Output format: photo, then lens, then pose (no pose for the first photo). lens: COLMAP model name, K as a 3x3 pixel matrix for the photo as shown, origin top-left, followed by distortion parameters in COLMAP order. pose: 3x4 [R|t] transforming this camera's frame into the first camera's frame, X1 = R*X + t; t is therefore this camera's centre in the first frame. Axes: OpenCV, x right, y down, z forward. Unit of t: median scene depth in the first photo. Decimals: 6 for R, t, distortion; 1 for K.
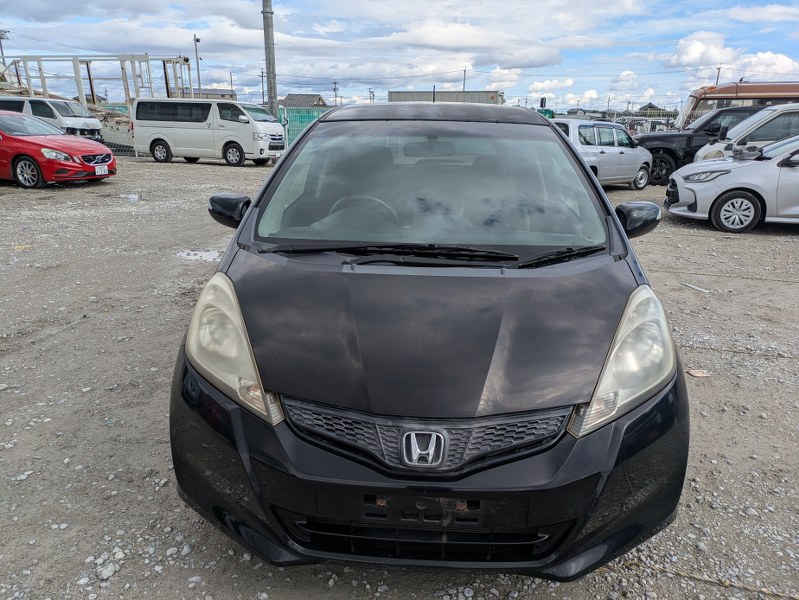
lens RADIAL K [[589.0, 0, 399.5], [0, 589.0, 300.0], [0, 0, 1]] dist [0.012106, 0.003523]
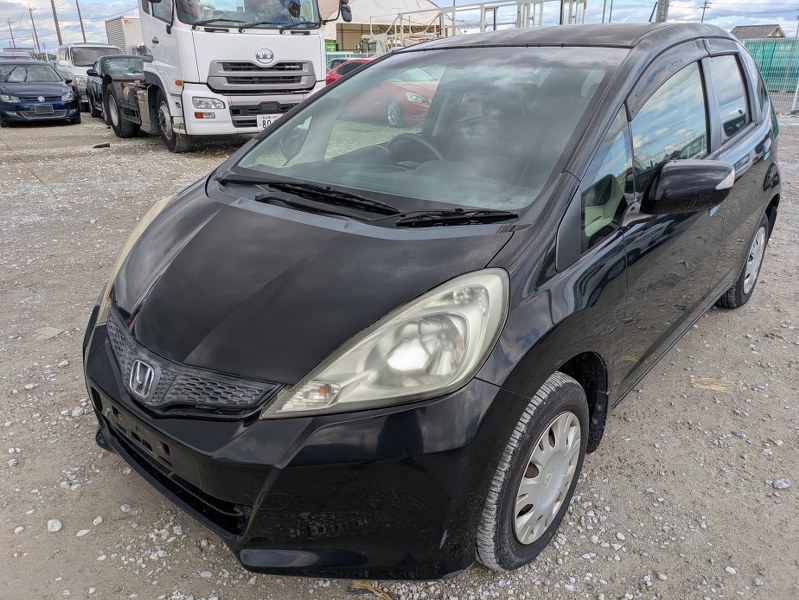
lens RADIAL K [[597.5, 0, 399.5], [0, 597.5, 300.0], [0, 0, 1]] dist [0.024458, -0.011836]
pose [[0.789974, 0.198930, -0.579972, 0.710323], [-0.151419, 0.979902, 0.129859, -0.060766], [0.594149, -0.014766, 0.804219, 0.319514]]
